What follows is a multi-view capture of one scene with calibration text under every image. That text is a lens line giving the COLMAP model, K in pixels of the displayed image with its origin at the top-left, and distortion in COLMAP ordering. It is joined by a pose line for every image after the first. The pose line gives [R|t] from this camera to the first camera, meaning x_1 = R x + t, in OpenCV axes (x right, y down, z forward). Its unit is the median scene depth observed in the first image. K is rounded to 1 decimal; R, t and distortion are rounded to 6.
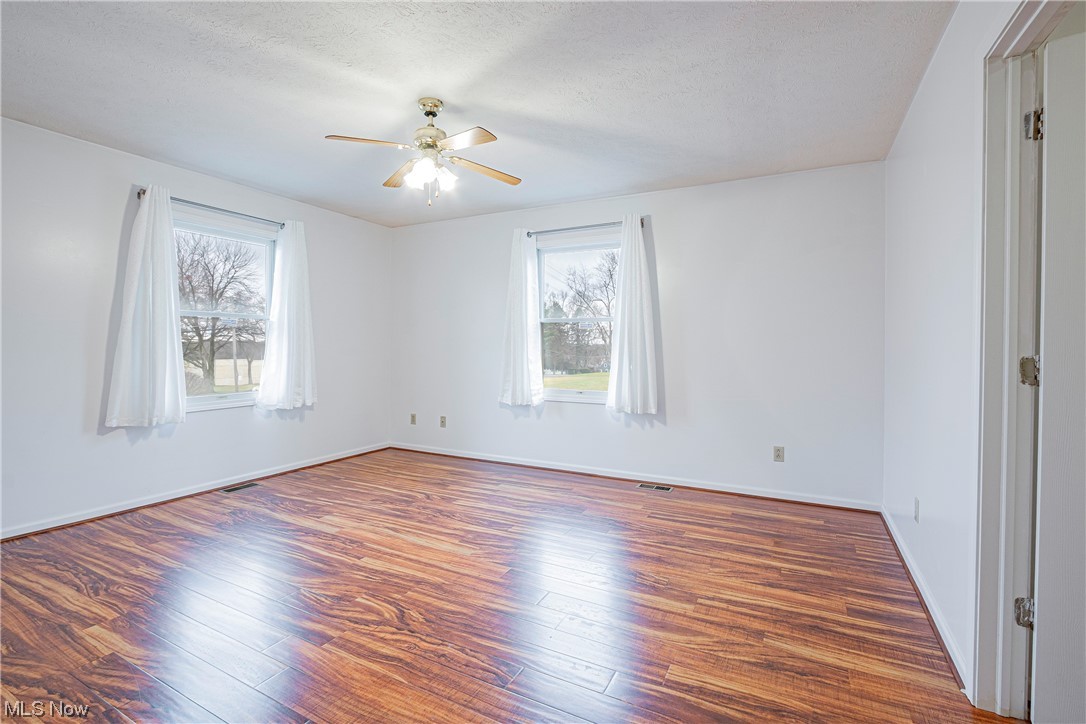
lens RADIAL K [[496.9, 0, 544.2], [0, 496.9, 352.7], [0, 0, 1]] dist [-0.018306, -0.000056]
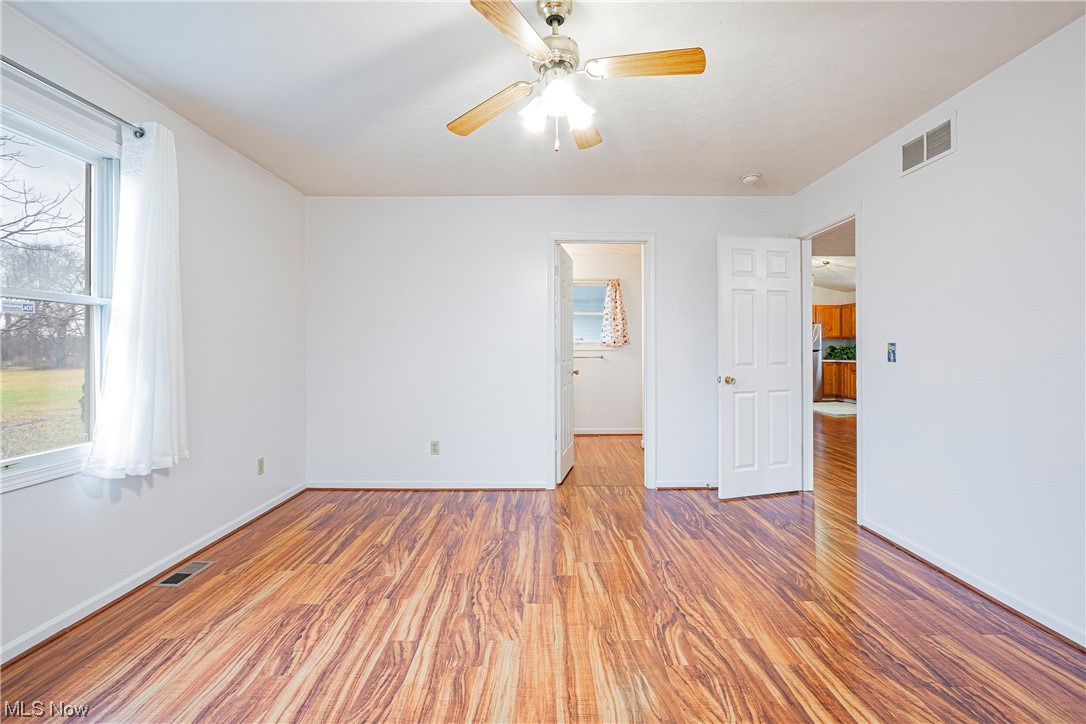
lens RADIAL K [[497.7, 0, 544.5], [0, 497.7, 356.4], [0, 0, 1]] dist [-0.017800, 0.002061]
pose [[-0.463846, -0.017730, 0.885738, -0.900611], [0.013433, 0.999544, 0.027042, -0.030571], [-0.885814, 0.024442, -0.463397, 1.438443]]
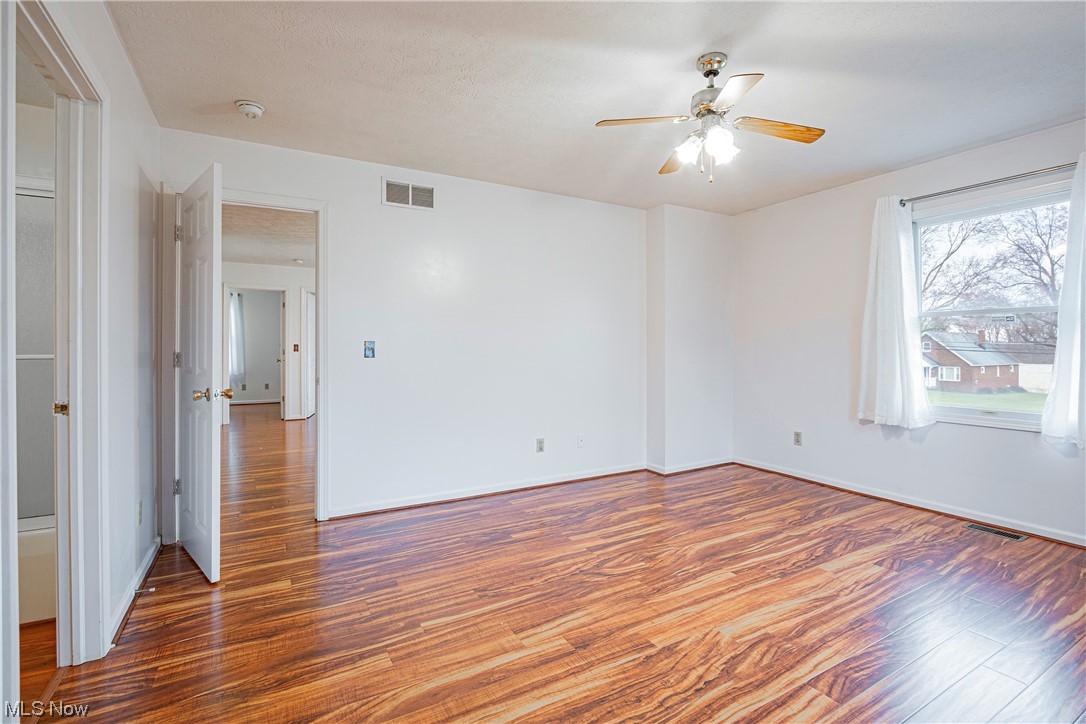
lens RADIAL K [[497.7, 0, 544.2], [0, 497.7, 354.9], [0, 0, 1]] dist [-0.017800, 0.002061]
pose [[-0.544860, 0.008401, -0.838485, 0.678698], [-0.015366, 0.999682, 0.020002, -0.017241], [0.838386, 0.023782, -0.544558, 1.313420]]
